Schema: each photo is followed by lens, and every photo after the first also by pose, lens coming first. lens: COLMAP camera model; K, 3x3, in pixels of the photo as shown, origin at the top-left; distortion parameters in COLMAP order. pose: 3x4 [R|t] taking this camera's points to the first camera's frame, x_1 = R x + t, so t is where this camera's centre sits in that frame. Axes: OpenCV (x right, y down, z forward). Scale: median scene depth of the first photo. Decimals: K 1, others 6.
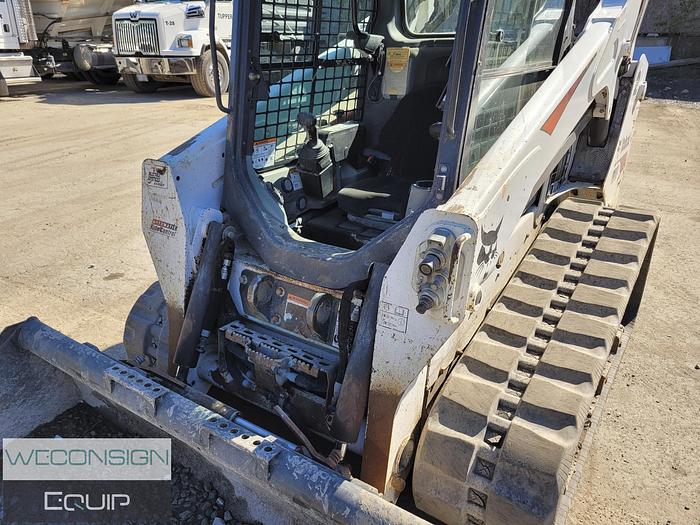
lens RADIAL K [[532.7, 0, 349.2], [0, 532.7, 260.2], [0, 0, 1]] dist [0.055641, -0.032979]
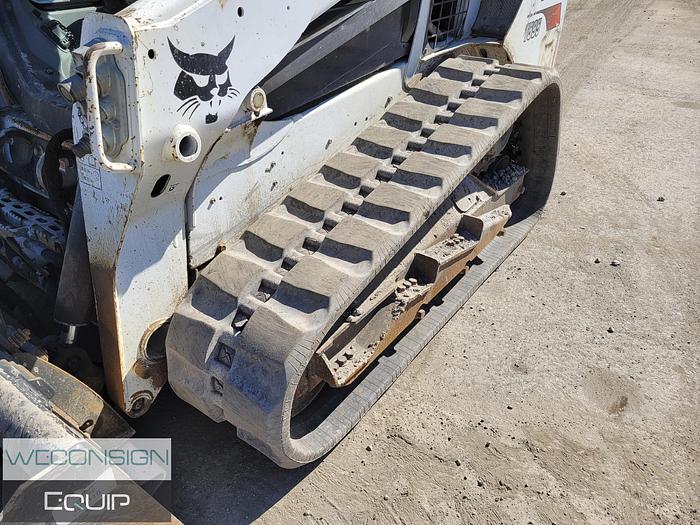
lens RADIAL K [[532.7, 0, 349.3], [0, 532.7, 267.7], [0, 0, 1]] dist [0.055641, -0.032979]
pose [[0.998331, 0.022179, -0.053315, 0.441993], [-0.012238, 0.983590, 0.180003, 0.086797], [0.056432, -0.179050, 0.982220, 0.186316]]
